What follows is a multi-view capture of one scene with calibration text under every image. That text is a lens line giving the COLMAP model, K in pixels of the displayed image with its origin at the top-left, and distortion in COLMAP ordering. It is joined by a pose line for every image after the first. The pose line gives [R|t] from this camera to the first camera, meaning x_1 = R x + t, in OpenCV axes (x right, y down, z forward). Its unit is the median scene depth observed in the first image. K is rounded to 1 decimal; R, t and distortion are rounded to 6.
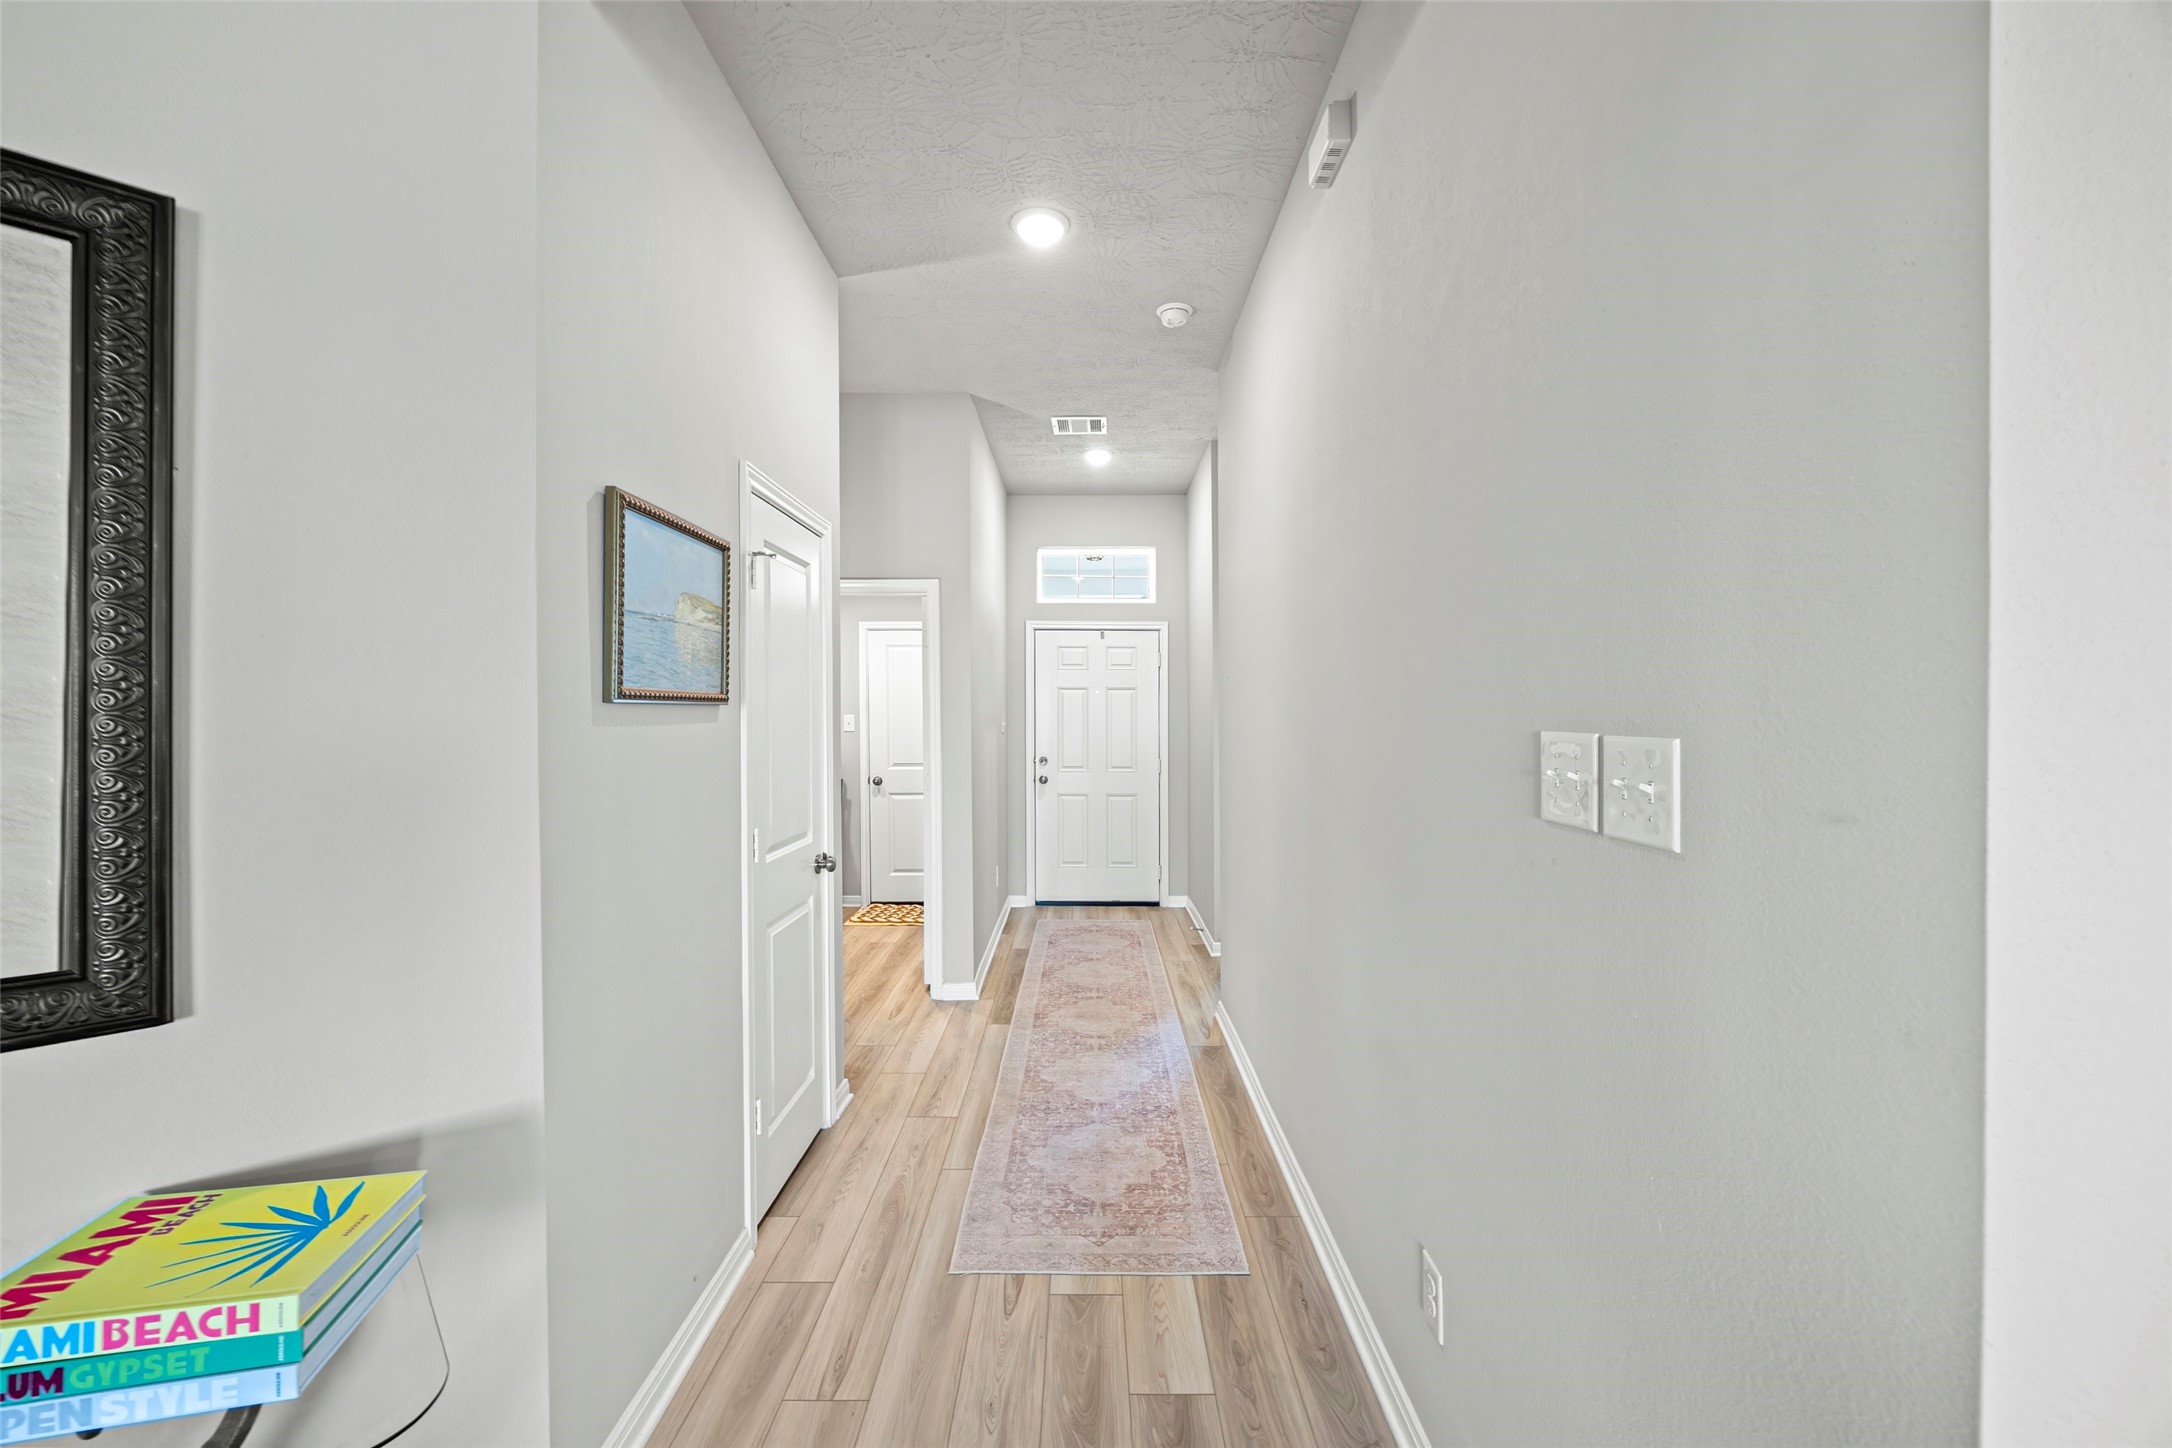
lens RADIAL K [[836.4, 0, 1087.1], [0, 836.4, 718.0], [0, 0, 1]] dist [0.000840, 0.000124]
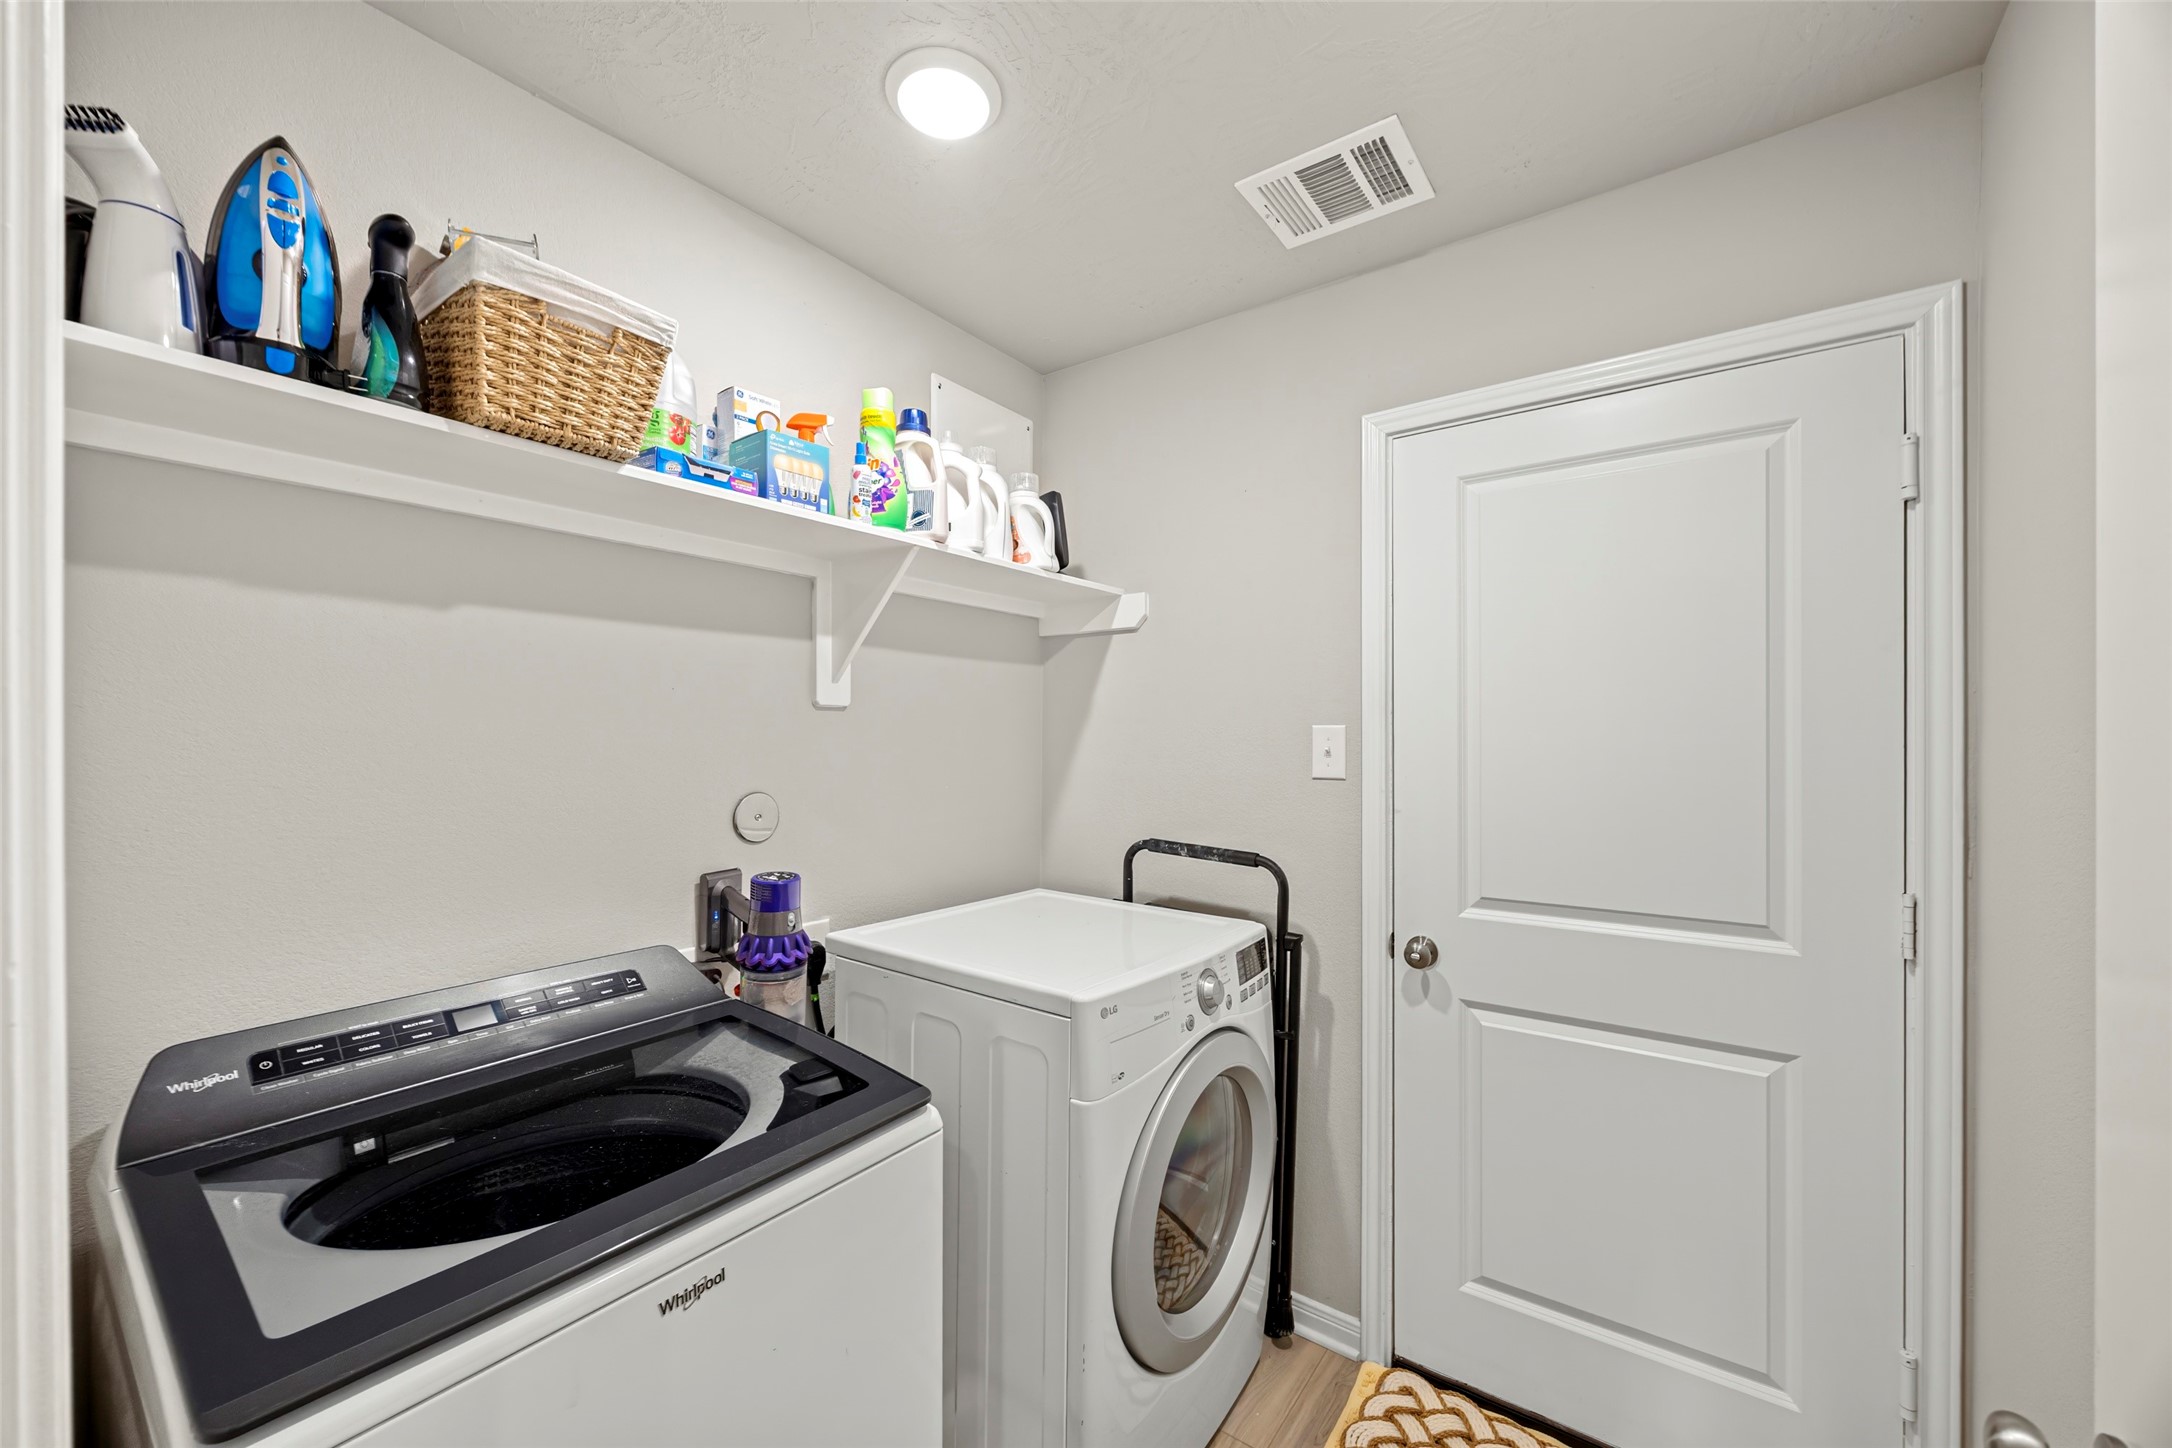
lens RADIAL K [[836.4, 0, 1086.6], [0, 836.4, 729.2], [0, 0, 1]] dist [0.000840, 0.000124]
pose [[0.800208, 0.006230, -0.599690, -0.169289], [-0.006654, 0.999977, 0.001510, -0.002080], [0.599685, 0.002782, 0.800231, 0.696016]]
